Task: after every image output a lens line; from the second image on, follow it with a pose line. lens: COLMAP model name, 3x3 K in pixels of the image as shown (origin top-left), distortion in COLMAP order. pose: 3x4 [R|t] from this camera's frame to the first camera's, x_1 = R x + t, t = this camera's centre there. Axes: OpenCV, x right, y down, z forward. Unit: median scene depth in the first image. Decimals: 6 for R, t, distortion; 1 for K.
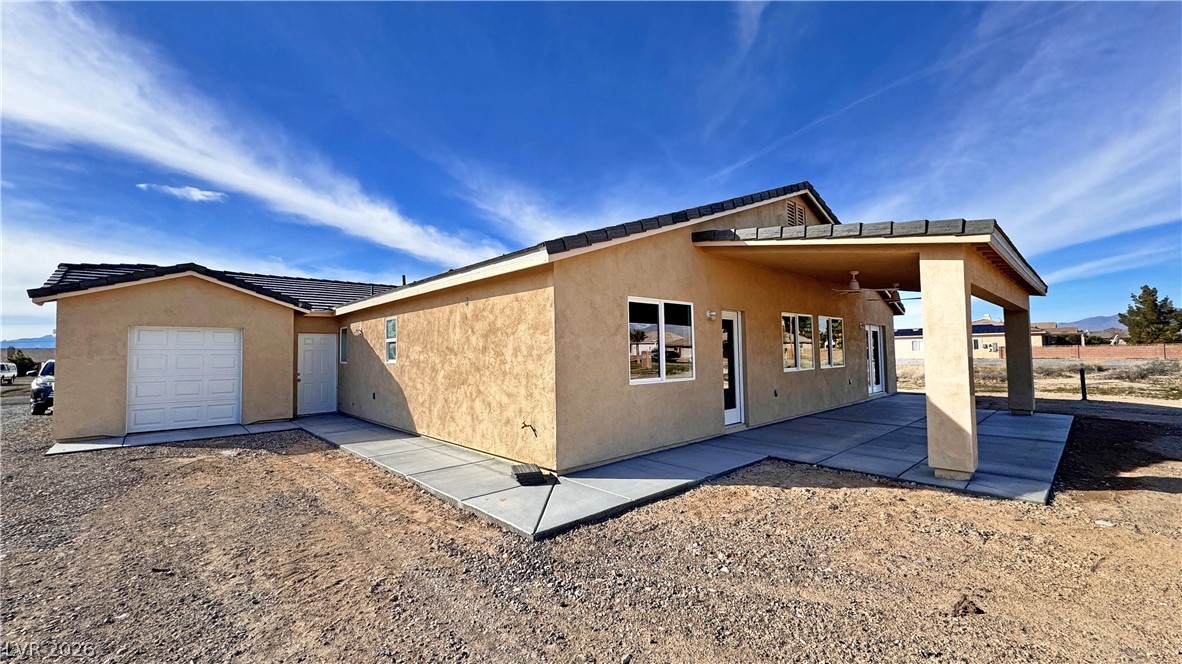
lens RADIAL K [[469.9, 0, 586.4], [0, 469.9, 340.0], [0, 0, 1]] dist [-0.001633, 0.001107]
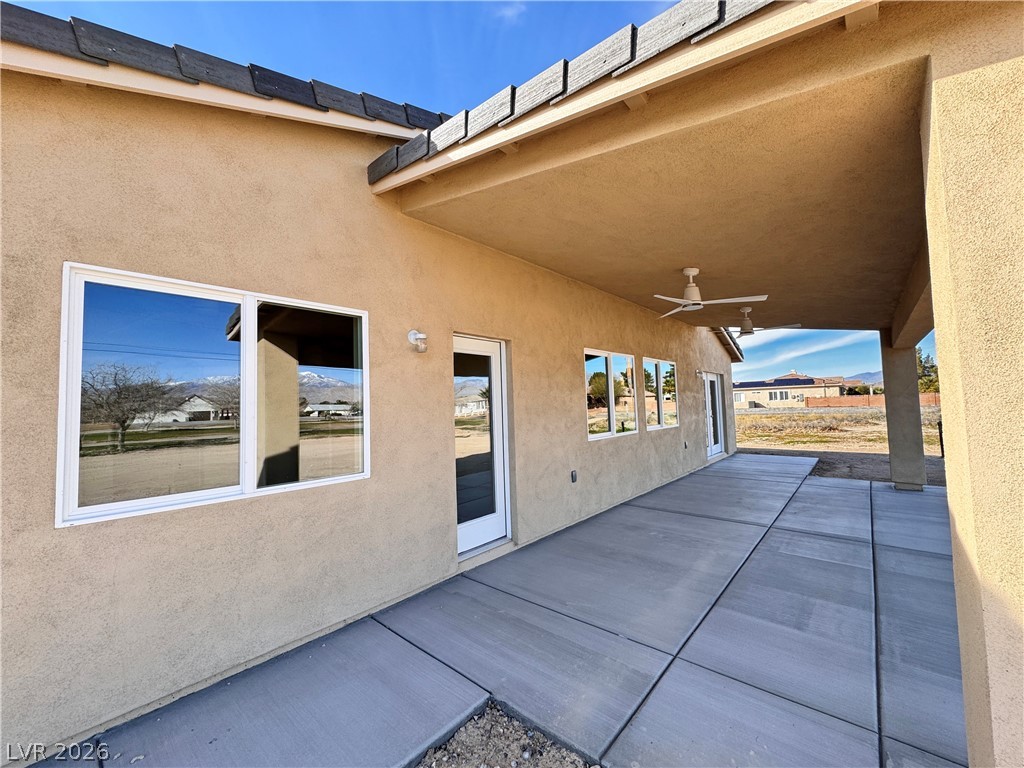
lens RADIAL K [[406.3, 0, 508.9], [0, 406.3, 390.3], [0, 0, 1]] dist [0.000093, 0.000255]
pose [[0.994257, -0.010272, 0.106521, 0.173526], [0.011614, 0.999861, -0.011985, 0.003171], [-0.106383, 0.013153, 0.994238, 0.313870]]
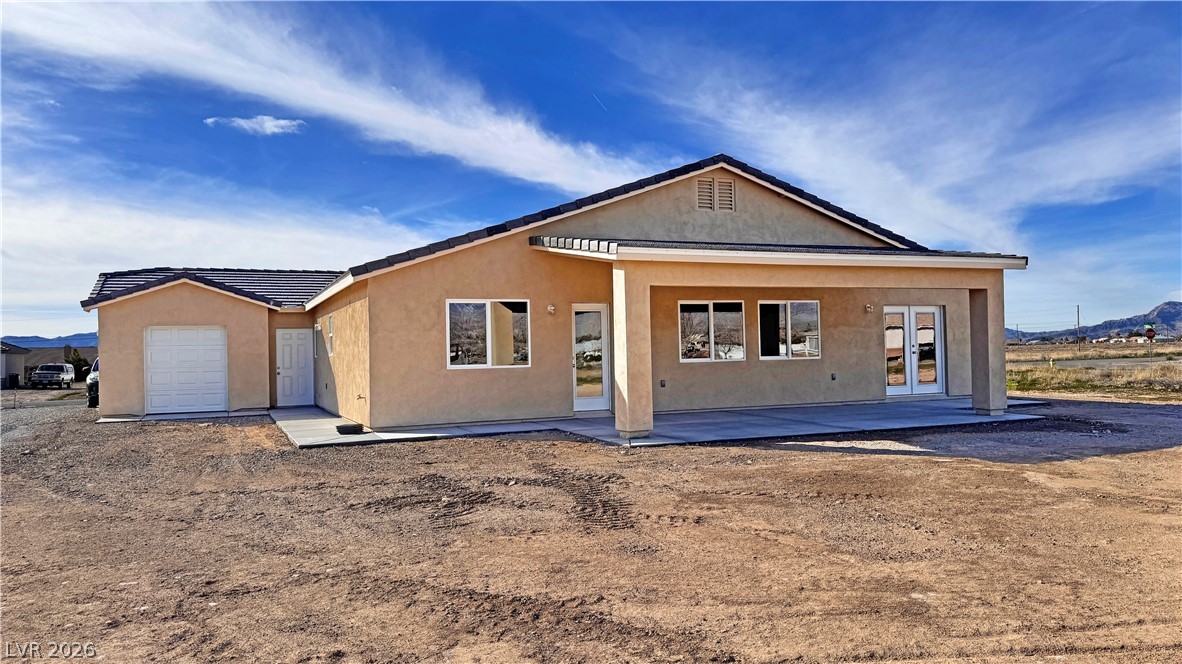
lens RADIAL K [[799.0, 0, 599.2], [0, 799.0, 322.0], [0, 0, 1]] dist [0.037027, -0.011279]
pose [[0.951552, -0.018067, -0.306955, 0.525591], [0.017768, 0.999835, -0.003770, -0.007450], [0.306973, -0.001867, 0.951717, -0.420926]]
